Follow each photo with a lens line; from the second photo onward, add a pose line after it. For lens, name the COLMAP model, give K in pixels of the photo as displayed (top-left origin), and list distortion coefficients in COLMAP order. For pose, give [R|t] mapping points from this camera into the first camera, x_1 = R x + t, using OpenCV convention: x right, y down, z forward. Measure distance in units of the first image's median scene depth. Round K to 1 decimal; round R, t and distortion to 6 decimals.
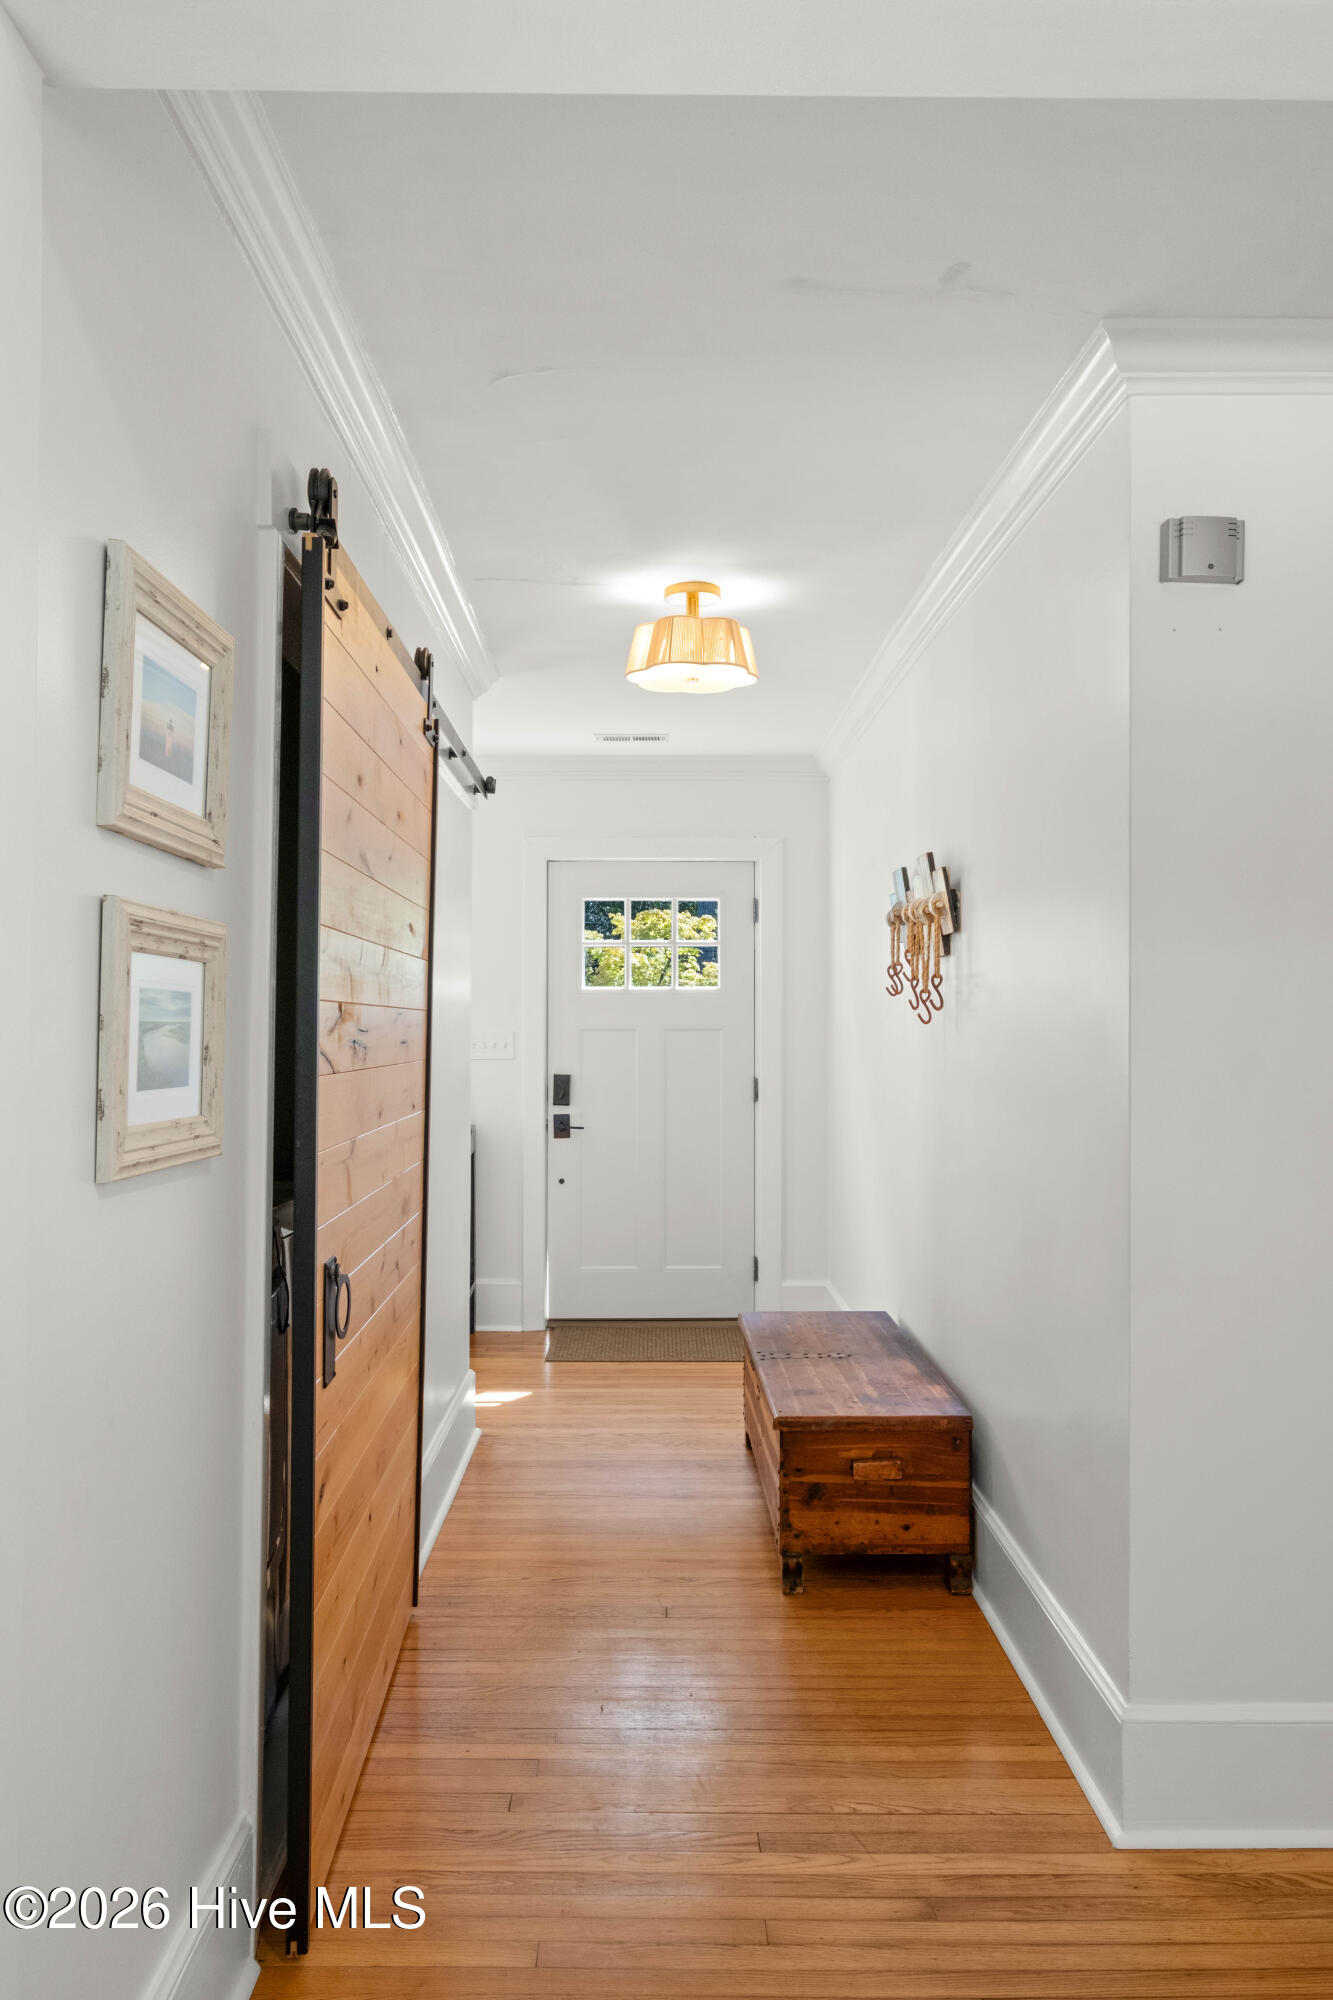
lens RADIAL K [[1406.5, 0, 666.5], [0, 1406.5, 1000.0], [0, 0, 1]] dist [-0.002288, 0.002258]
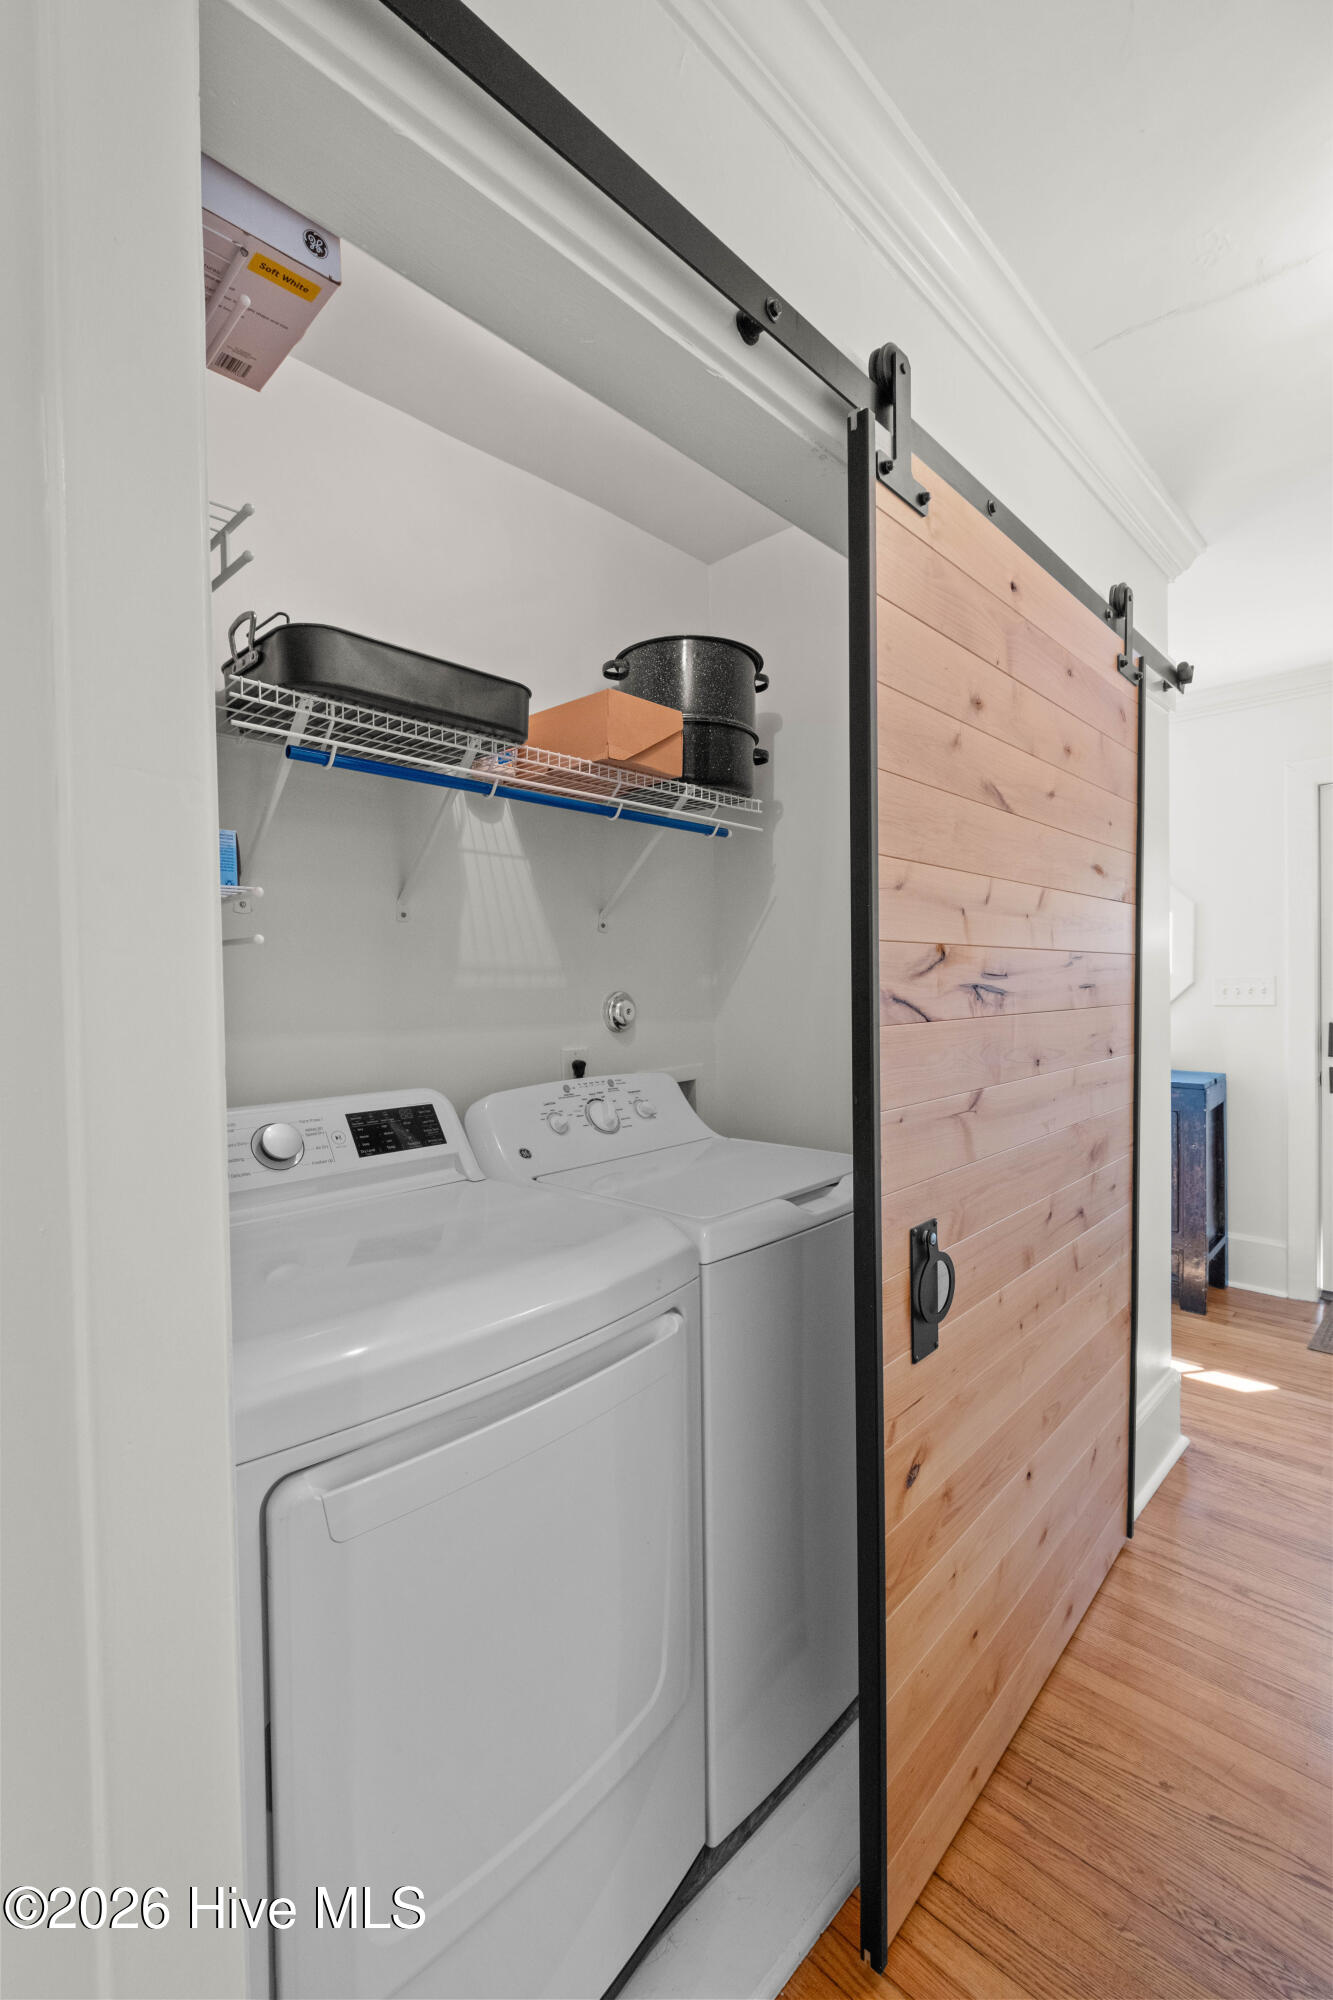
lens RADIAL K [[857.9, 0, 668.6], [0, 857.9, 993.0], [0, 0, 1]] dist [0.000503, -0.003795]
pose [[0.704030, -0.003882, -0.710159, 0.020933], [0.027437, 0.999387, 0.021737, 0.016558], [0.709640, -0.034789, 0.703705, 0.511960]]
